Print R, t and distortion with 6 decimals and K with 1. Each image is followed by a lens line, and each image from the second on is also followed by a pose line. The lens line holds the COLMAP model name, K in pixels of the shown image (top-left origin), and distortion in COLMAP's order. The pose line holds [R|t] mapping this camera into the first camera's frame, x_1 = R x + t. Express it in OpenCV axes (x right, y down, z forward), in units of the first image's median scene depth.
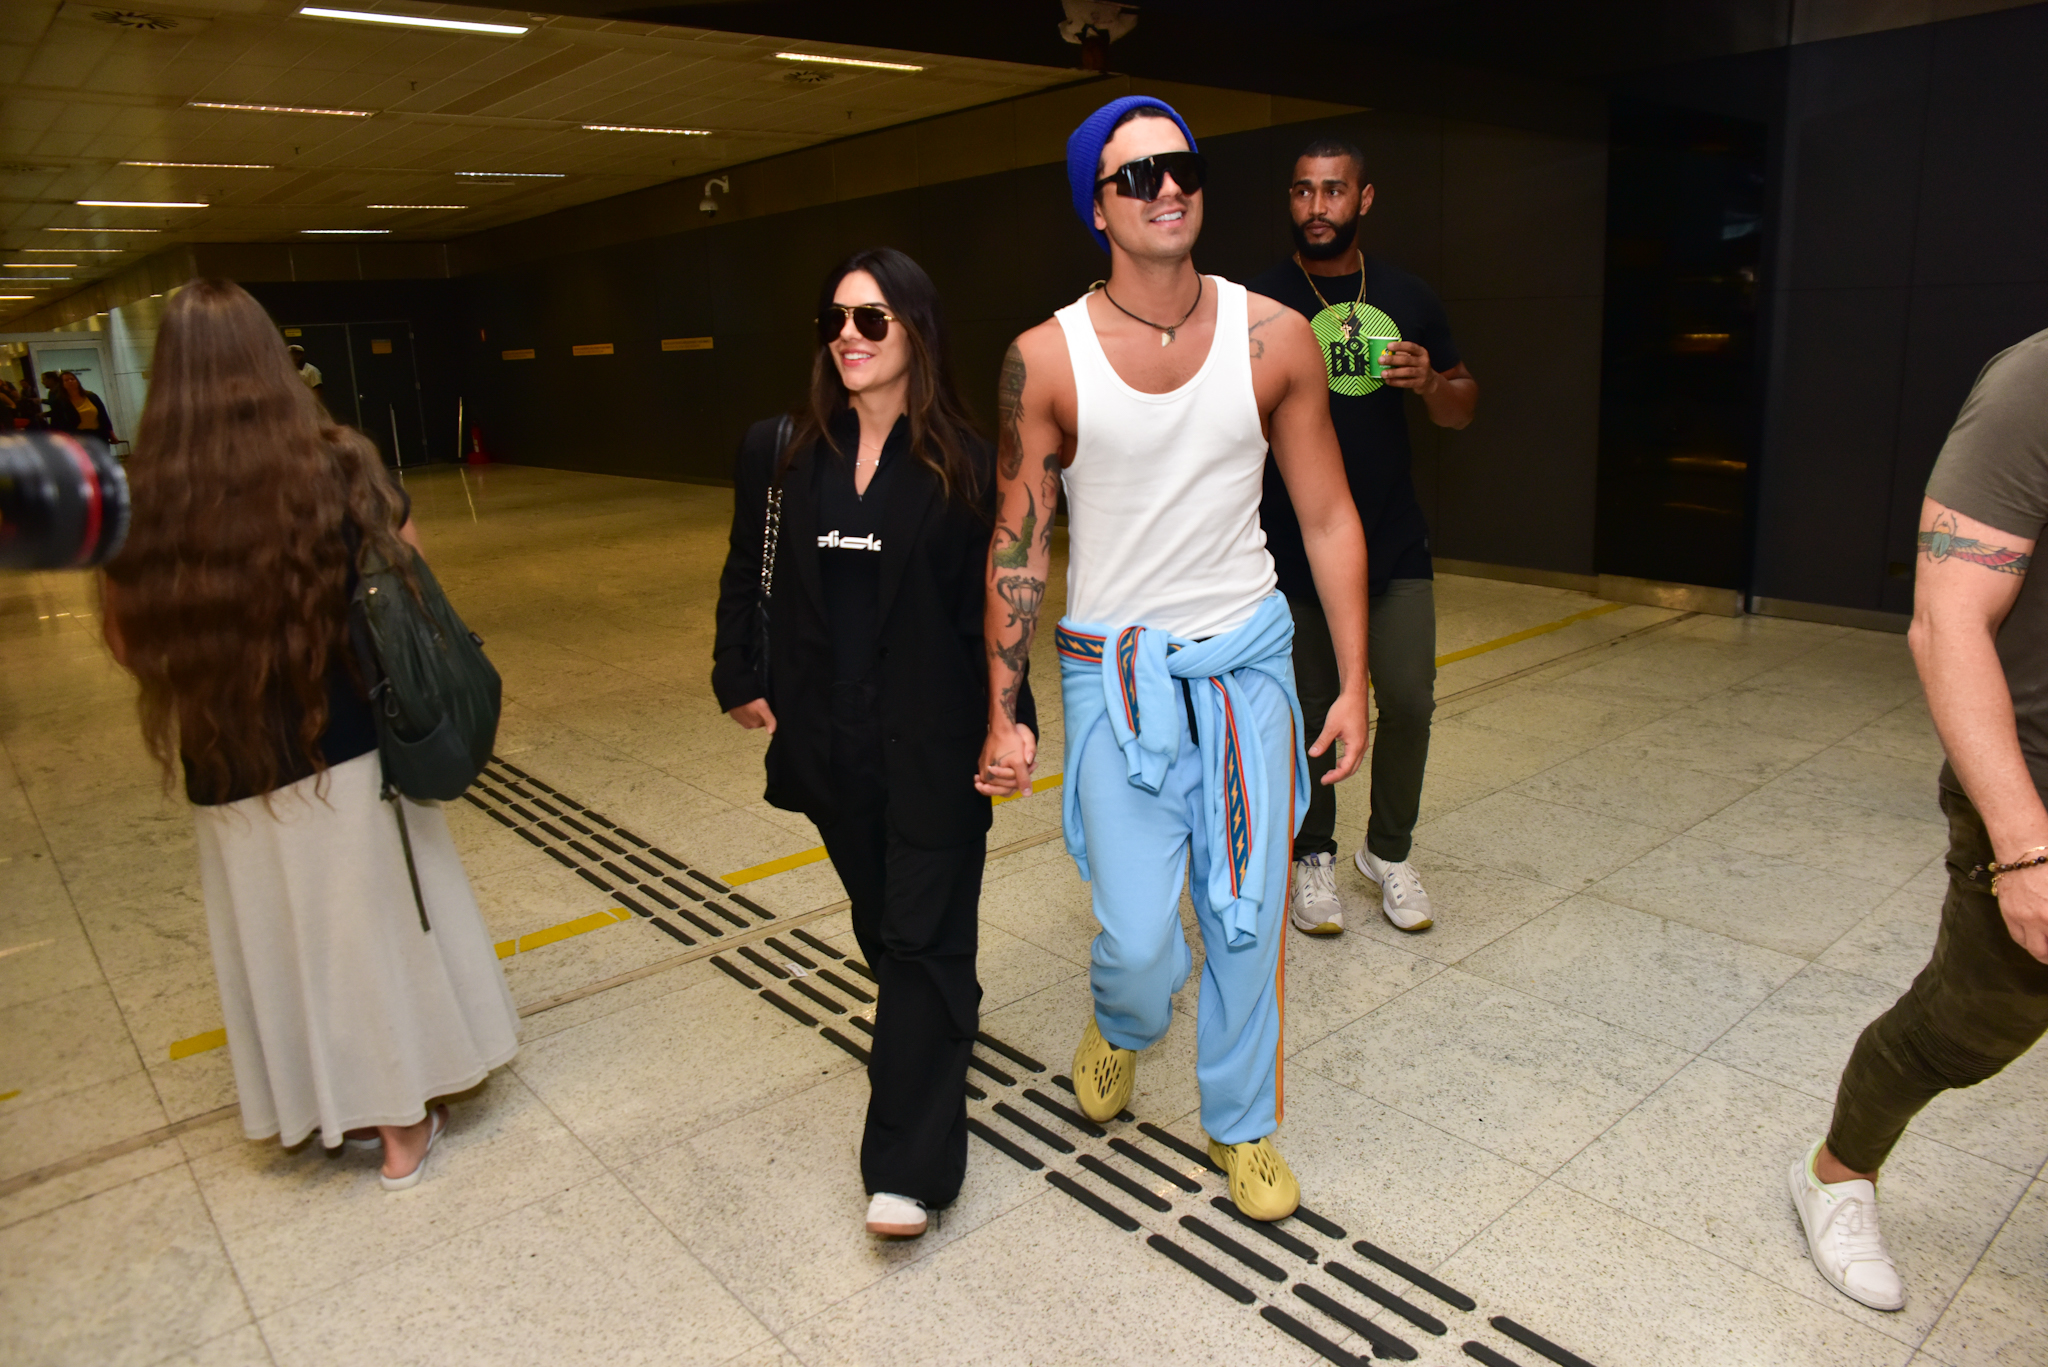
lens RADIAL K [[1395.8, 0, 1024.0], [0, 1395.8, 683.5], [0, 0, 1]] dist [-0.113247, 0.069943]
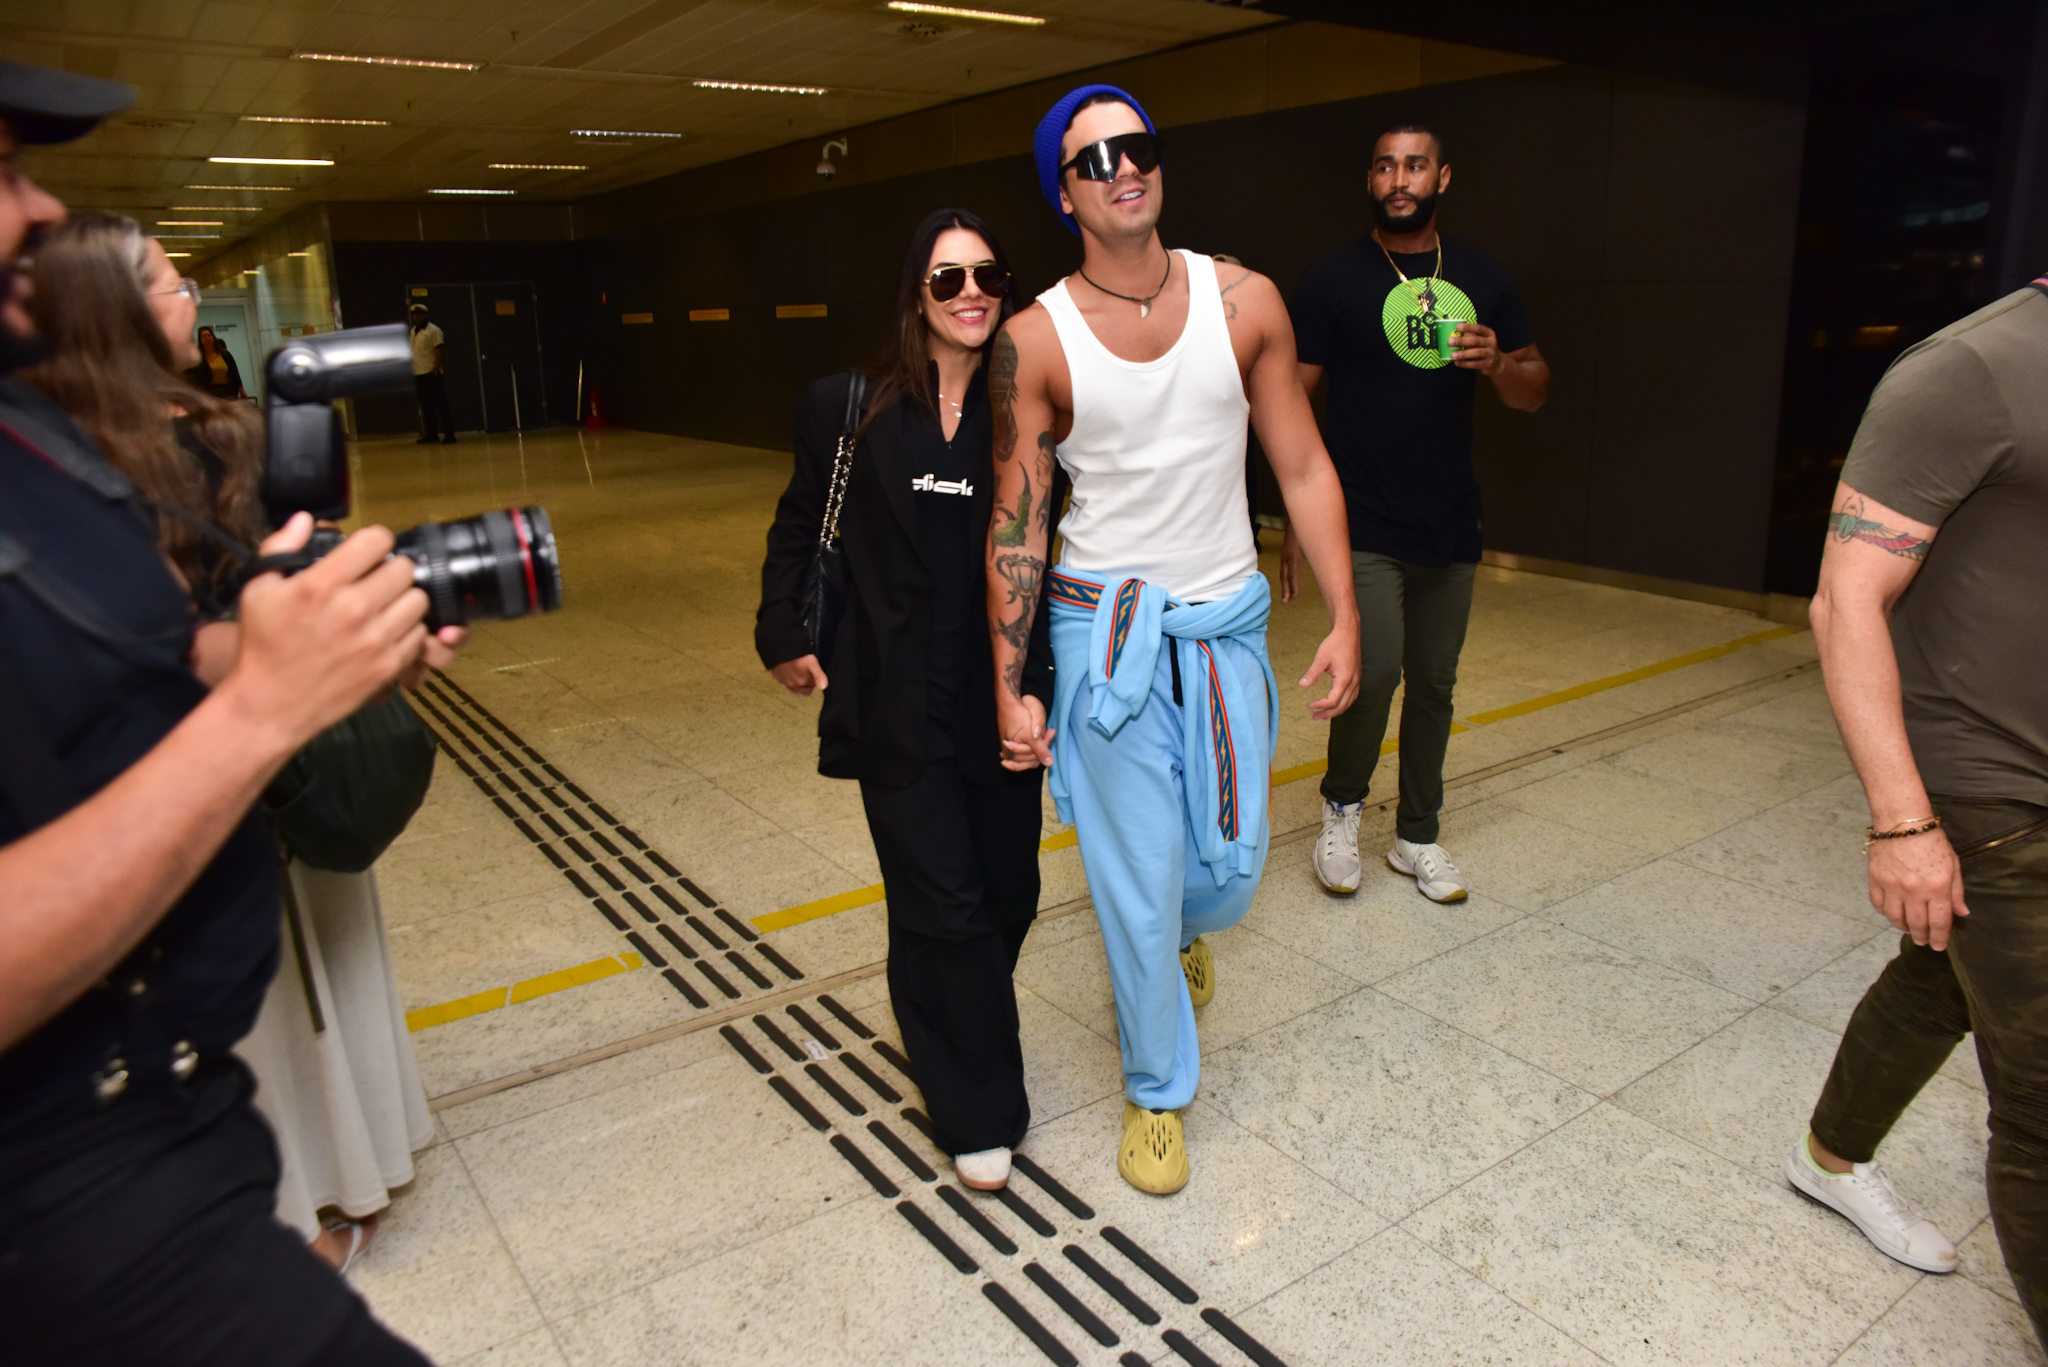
lens RADIAL K [[1395.8, 0, 1024.0], [0, 1395.8, 683.5], [0, 0, 1]] dist [-0.113247, 0.069943]
pose [[0.995582, 0.042321, -0.083823, 0.023602], [-0.040863, 0.998983, 0.019036, -0.038574], [0.084544, -0.015527, 0.996299, 0.161930]]
